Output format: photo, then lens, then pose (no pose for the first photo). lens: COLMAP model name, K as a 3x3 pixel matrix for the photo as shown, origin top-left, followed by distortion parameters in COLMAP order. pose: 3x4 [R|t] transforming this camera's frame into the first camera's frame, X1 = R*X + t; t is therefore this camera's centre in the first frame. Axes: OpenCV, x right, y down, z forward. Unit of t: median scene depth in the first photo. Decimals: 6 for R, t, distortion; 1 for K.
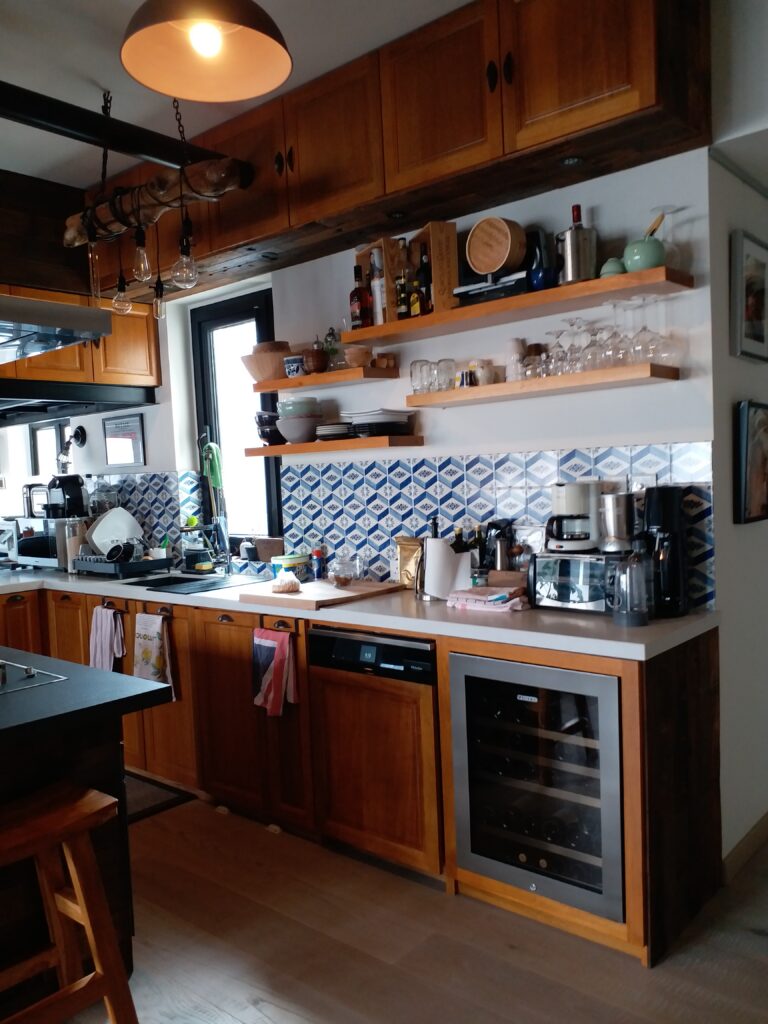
lens RADIAL K [[824.6, 0, 390.0], [0, 824.6, 541.8], [0, 0, 1]] dist [0.018633, -0.039723]
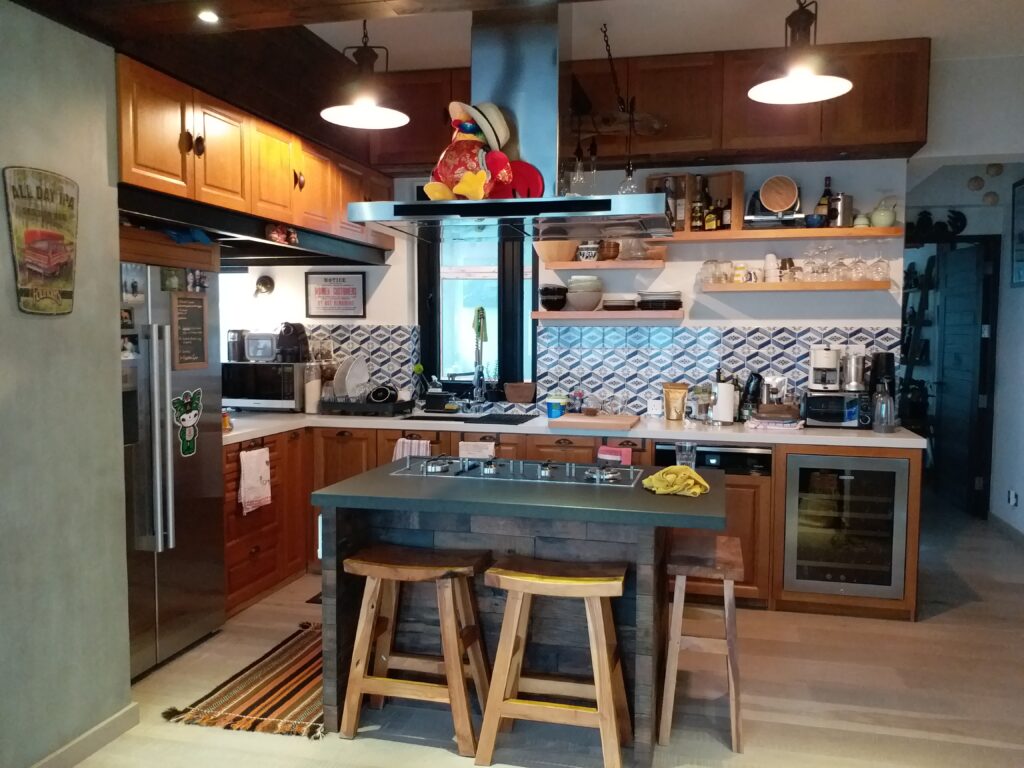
lens RADIAL K [[824.6, 0, 520.2], [0, 824.6, 393.5], [0, 0, 1]] dist [0.018633, -0.039723]
pose [[0.888750, 0.012583, 0.458219, -0.809514], [-0.005472, 0.999843, -0.016842, 0.036116], [-0.458359, 0.012461, 0.888680, -0.122709]]
